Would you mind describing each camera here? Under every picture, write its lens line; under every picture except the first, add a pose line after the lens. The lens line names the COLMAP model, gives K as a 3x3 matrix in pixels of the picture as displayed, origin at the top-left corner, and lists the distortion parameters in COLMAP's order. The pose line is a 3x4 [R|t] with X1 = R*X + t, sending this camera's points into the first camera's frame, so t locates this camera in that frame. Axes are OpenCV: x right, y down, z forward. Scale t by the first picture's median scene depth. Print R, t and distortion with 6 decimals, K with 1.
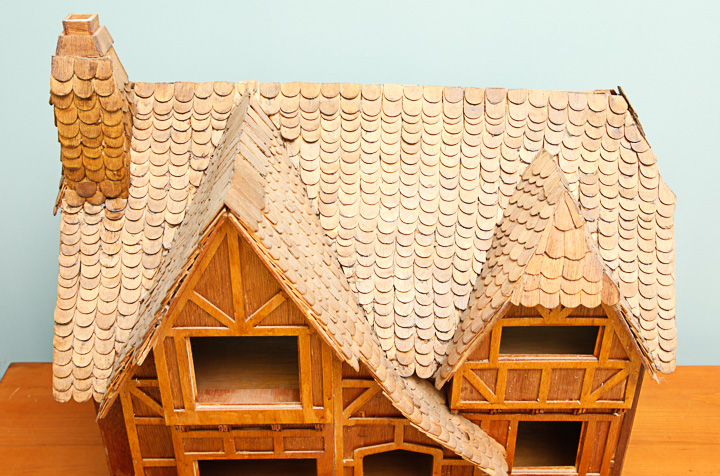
lens RADIAL K [[810.1, 0, 387.5], [0, 810.1, 229.7], [0, 0, 1]] dist [-0.017490, 0.000000]
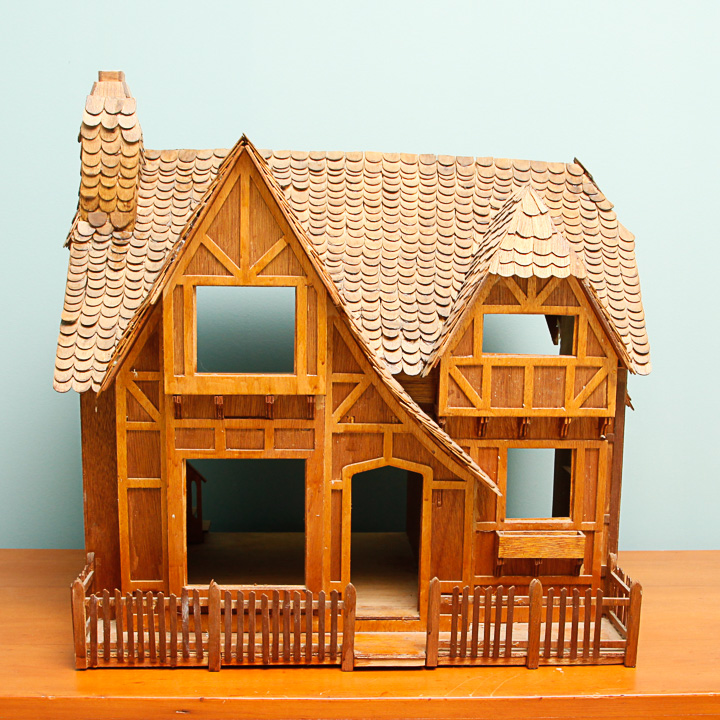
lens RADIAL K [[1033.3, 0, 360.8], [0, 1033.3, 359.9], [0, 0, 1]] dist [-0.120433, 0.000000]
pose [[0.999679, -0.009913, 0.023301, -0.049125], [0.017705, 0.931515, -0.363273, 0.632741], [-0.018104, 0.363569, 0.931391, -0.228771]]
